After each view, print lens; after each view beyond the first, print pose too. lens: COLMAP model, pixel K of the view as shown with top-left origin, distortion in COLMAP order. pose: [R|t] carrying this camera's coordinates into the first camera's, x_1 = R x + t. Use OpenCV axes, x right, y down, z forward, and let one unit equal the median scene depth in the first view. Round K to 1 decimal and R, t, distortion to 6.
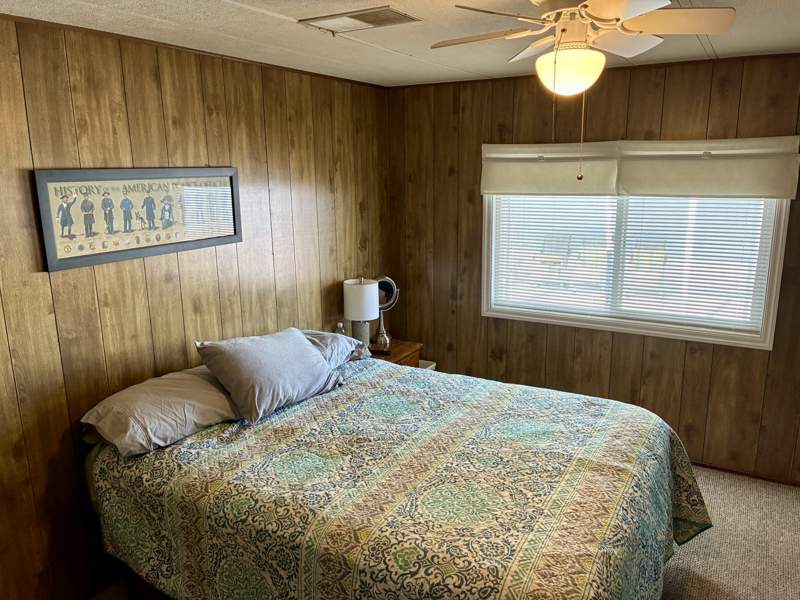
lens RADIAL K [[608.3, 0, 398.4], [0, 608.3, 305.5], [0, 0, 1]] dist [0.022805, -0.031964]
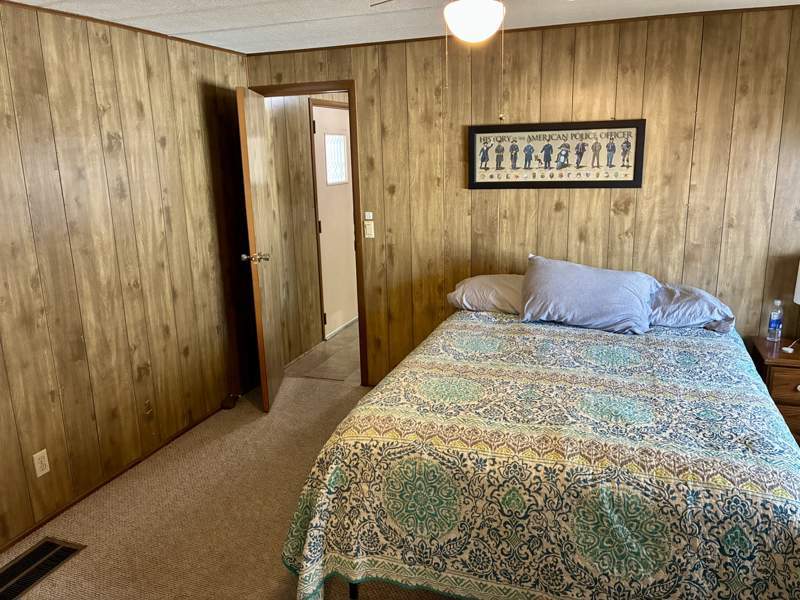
lens RADIAL K [[608.3, 0, 393.6], [0, 608.3, 291.6], [0, 0, 1]] dist [0.022805, -0.031964]
pose [[0.165121, 0.232337, -0.958517, 0.951701], [-0.198201, 0.959848, 0.198516, -0.069143], [0.966153, 0.157200, 0.204541, 0.470351]]
